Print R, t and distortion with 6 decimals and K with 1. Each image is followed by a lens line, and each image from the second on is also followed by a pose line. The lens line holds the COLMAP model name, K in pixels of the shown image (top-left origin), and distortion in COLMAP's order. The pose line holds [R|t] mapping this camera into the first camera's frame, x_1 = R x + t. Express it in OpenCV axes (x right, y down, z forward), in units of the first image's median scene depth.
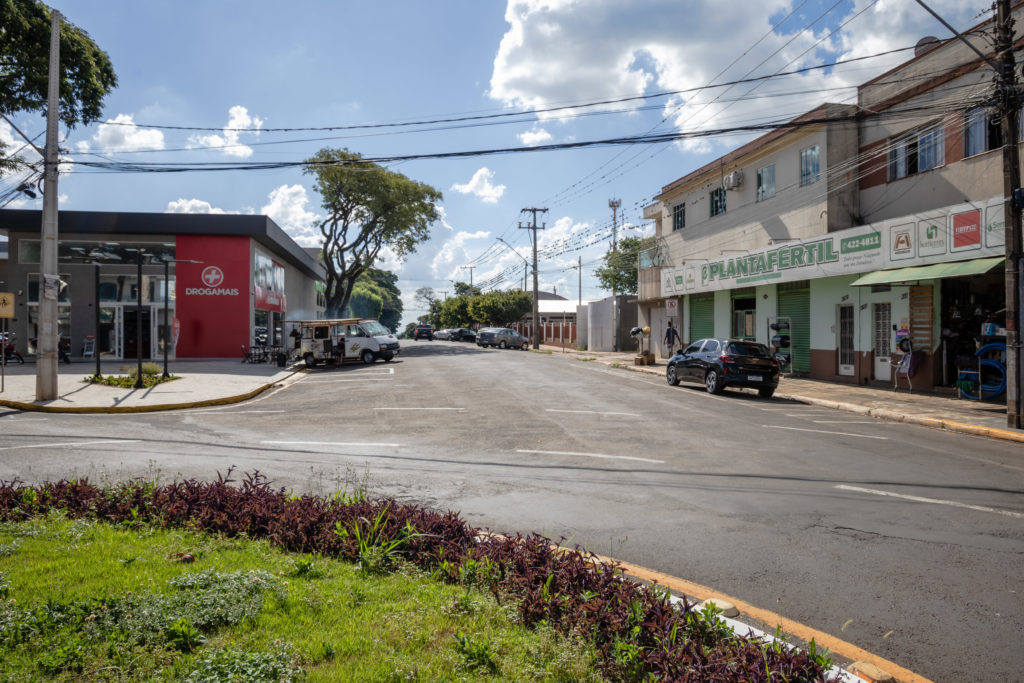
lens RADIAL K [[704.4, 0, 514.5], [0, 704.4, 331.0], [0, 0, 1]] dist [-0.058527, 0.049967]
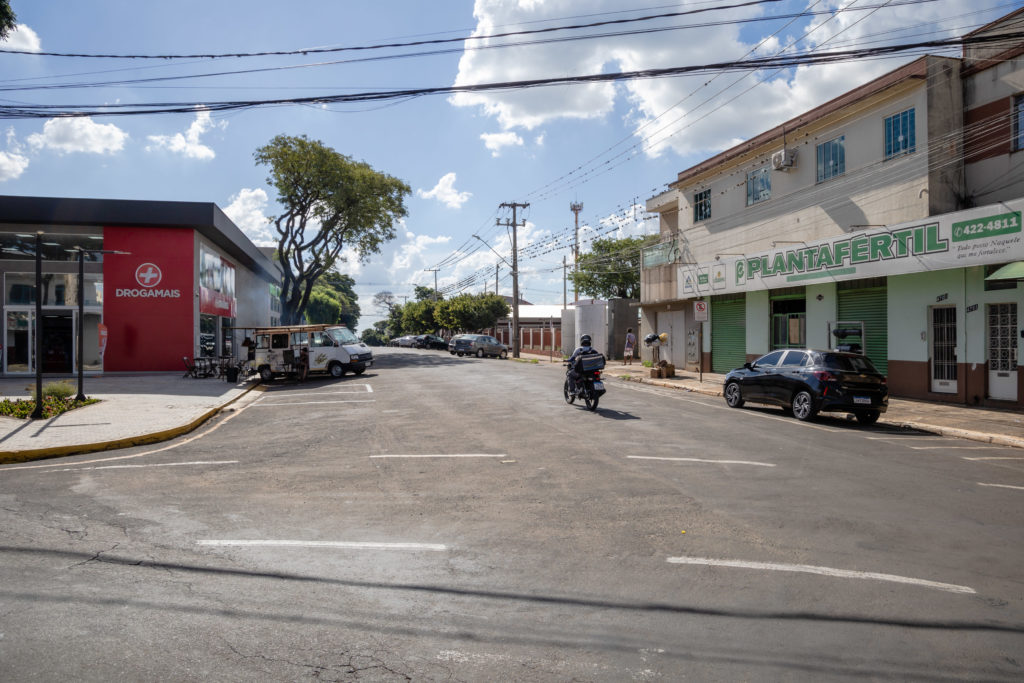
lens RADIAL K [[704.4, 0, 514.5], [0, 704.4, 331.0], [0, 0, 1]] dist [-0.058527, 0.049967]
pose [[0.997940, -0.003073, 0.064080, -0.049566], [0.003572, 0.999964, -0.007680, -0.002675], [-0.064054, 0.007893, 0.997915, 0.146627]]
